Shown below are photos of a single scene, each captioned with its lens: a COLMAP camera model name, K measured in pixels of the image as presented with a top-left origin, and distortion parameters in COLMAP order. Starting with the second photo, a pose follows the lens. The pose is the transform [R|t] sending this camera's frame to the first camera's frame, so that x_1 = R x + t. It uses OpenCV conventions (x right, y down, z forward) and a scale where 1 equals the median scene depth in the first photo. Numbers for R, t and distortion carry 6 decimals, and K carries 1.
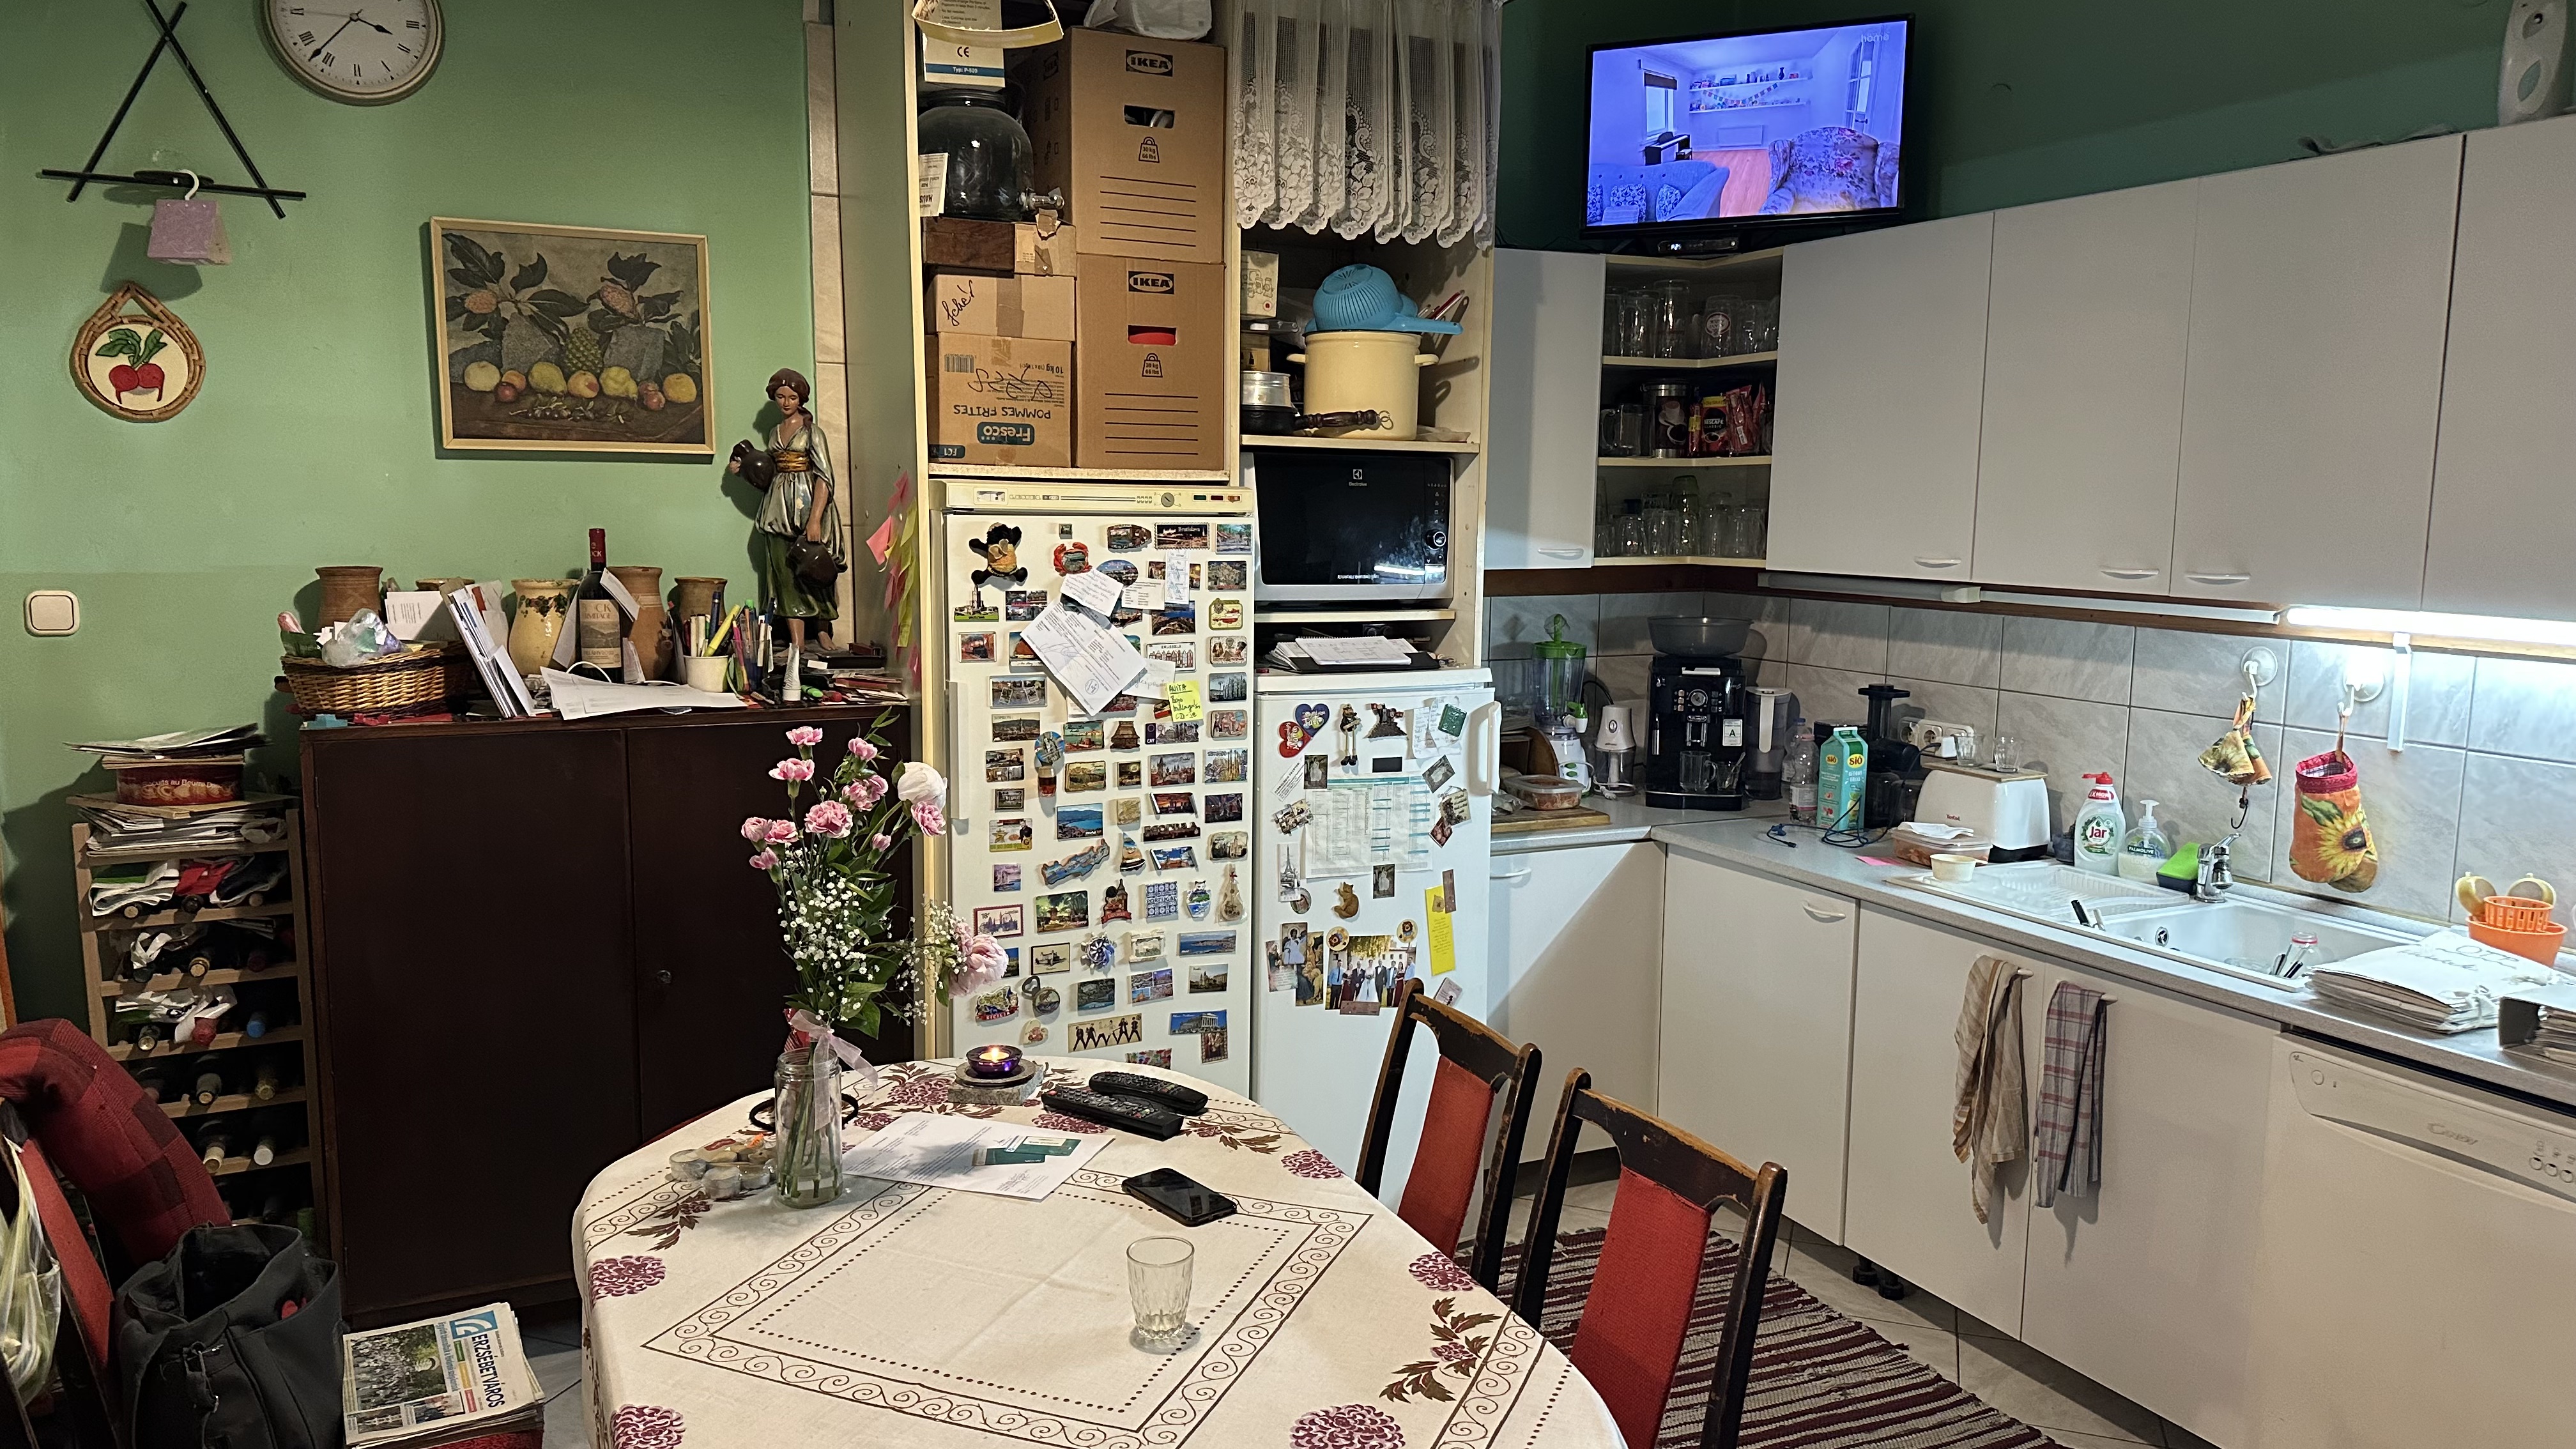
lens RADIAL K [[1819.0, 0, 1240.1], [0, 1819.0, 735.8], [0, 0, 1]] dist [0.080136, -0.102525]
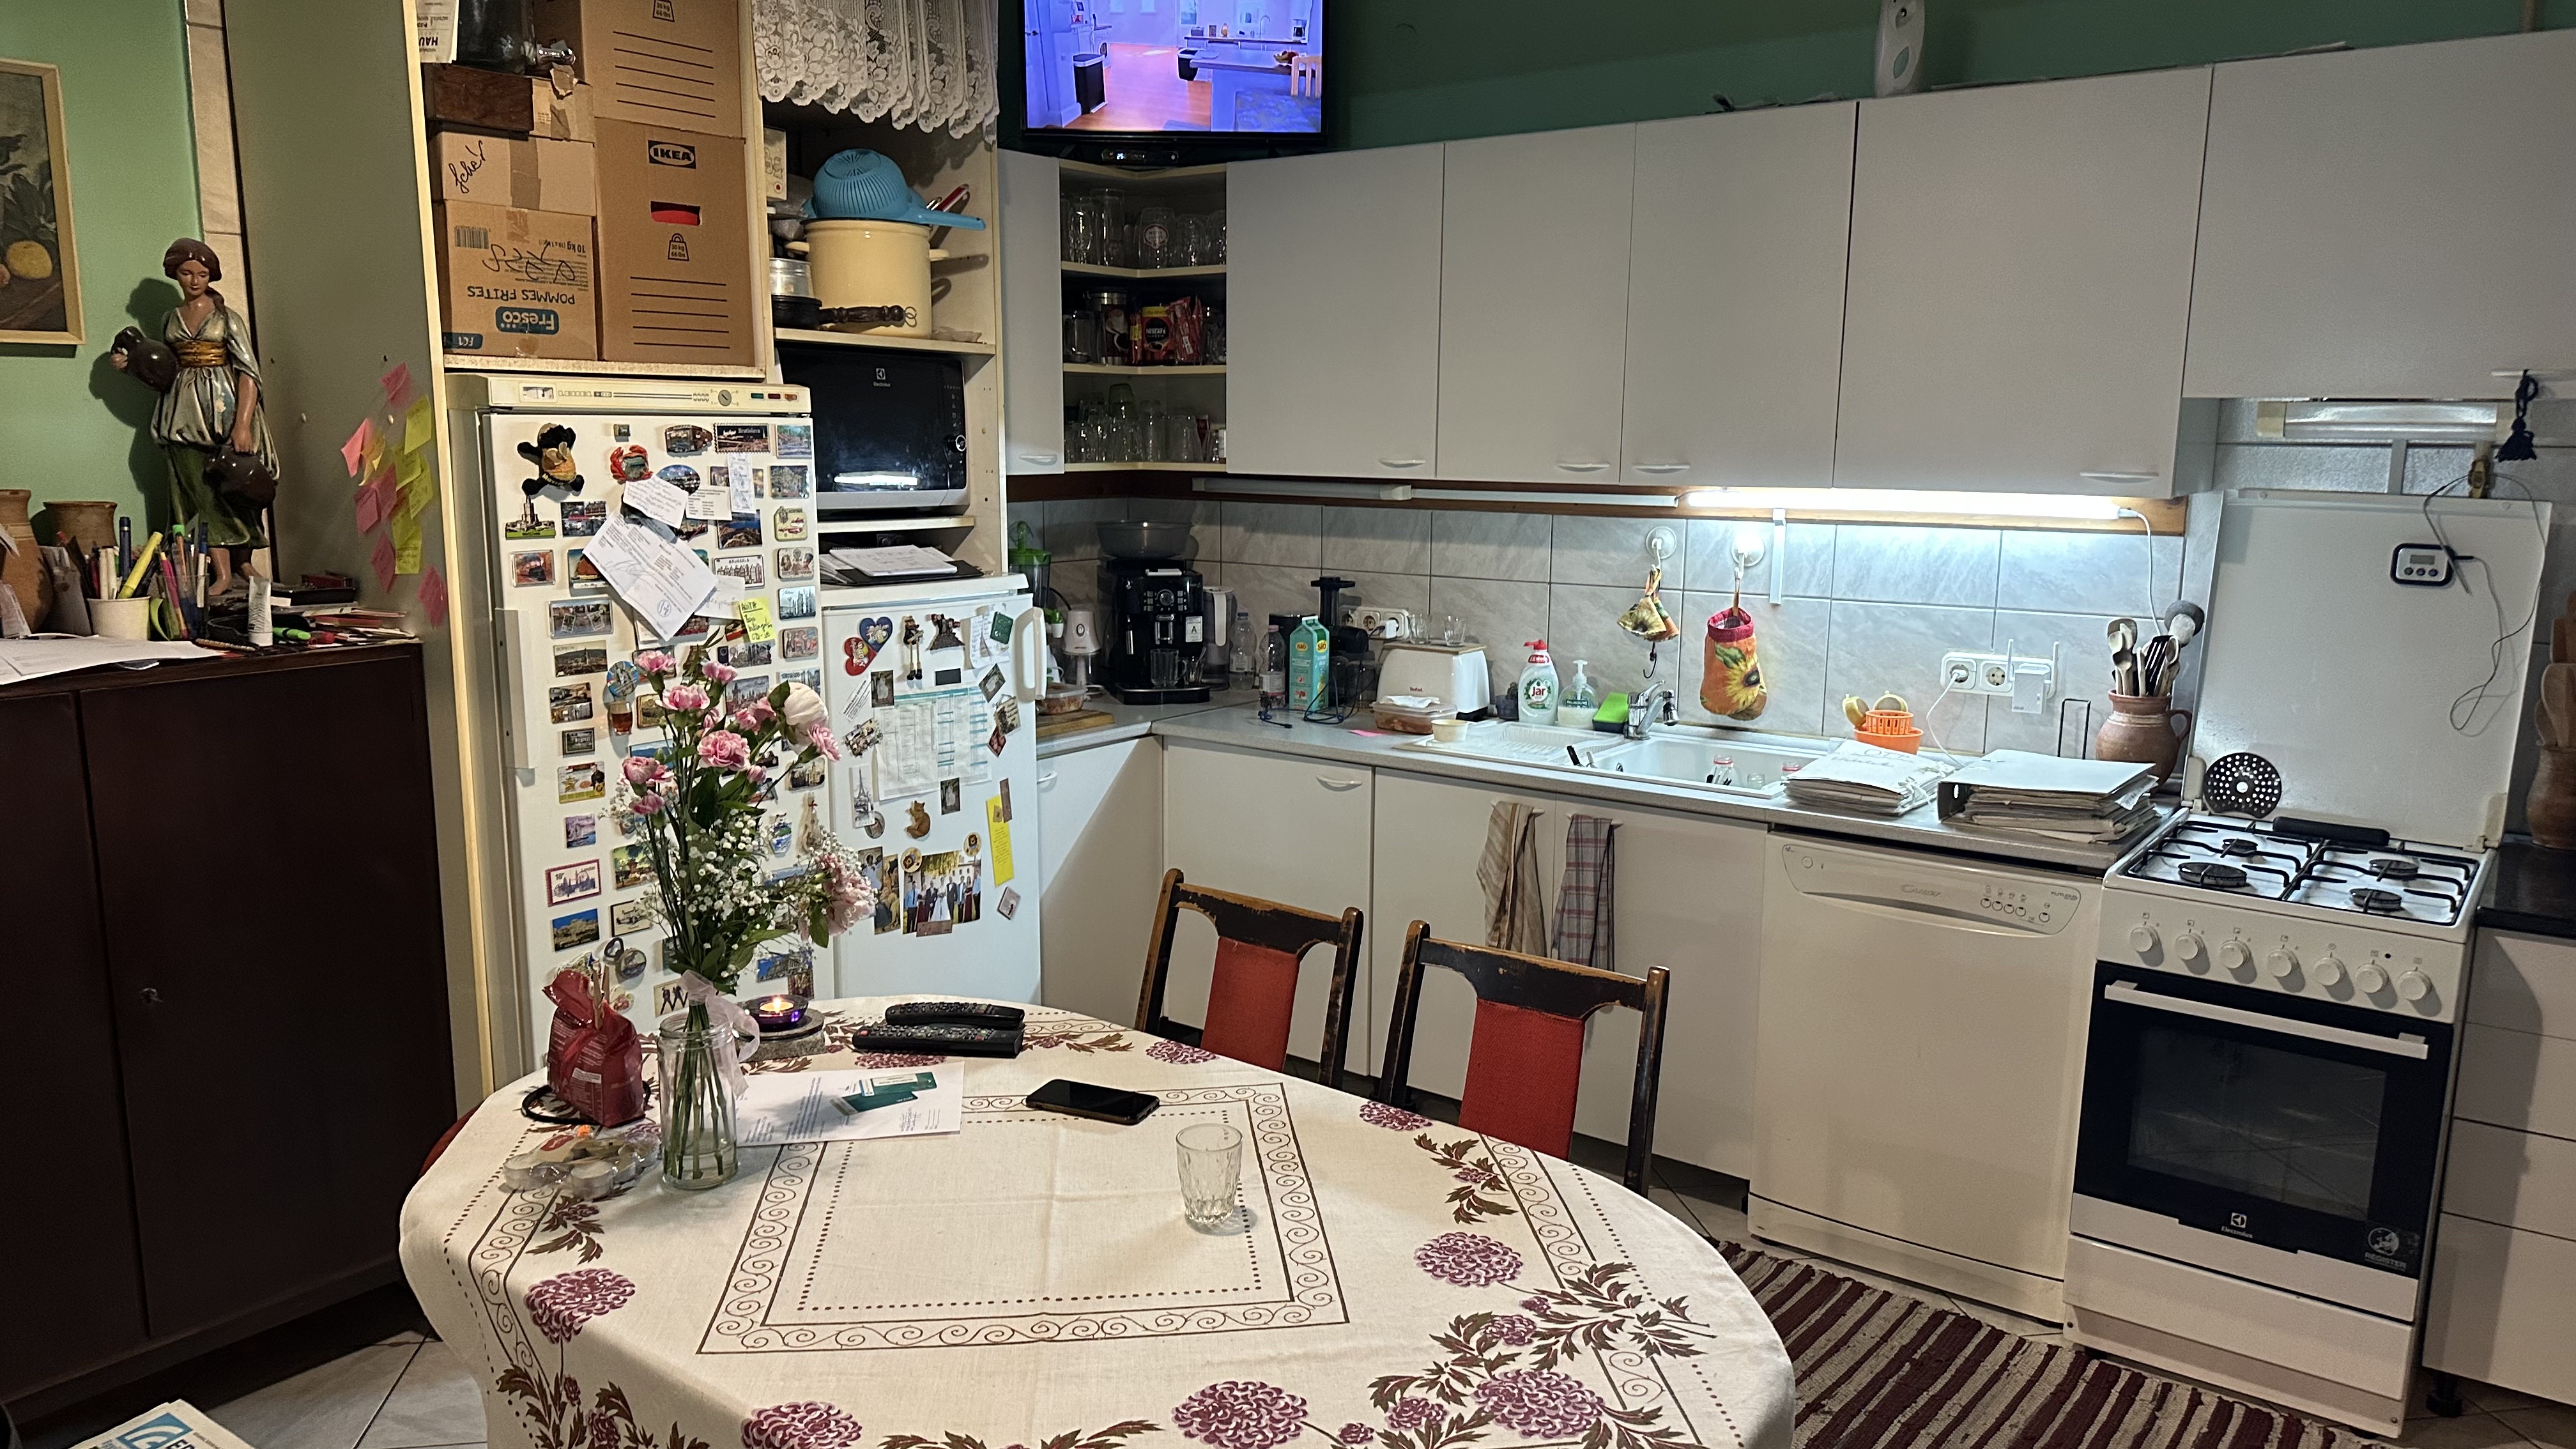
lens RADIAL K [[1819.0, 0, 1348.3], [0, 1819.0, 730.3], [0, 0, 1]] dist [0.080136, -0.102525]
pose [[0.879905, -0.085530, 0.467387, -0.207331], [0.066606, 0.996156, 0.056900, 0.003677], [-0.470457, -0.018936, 0.882220, 0.041755]]
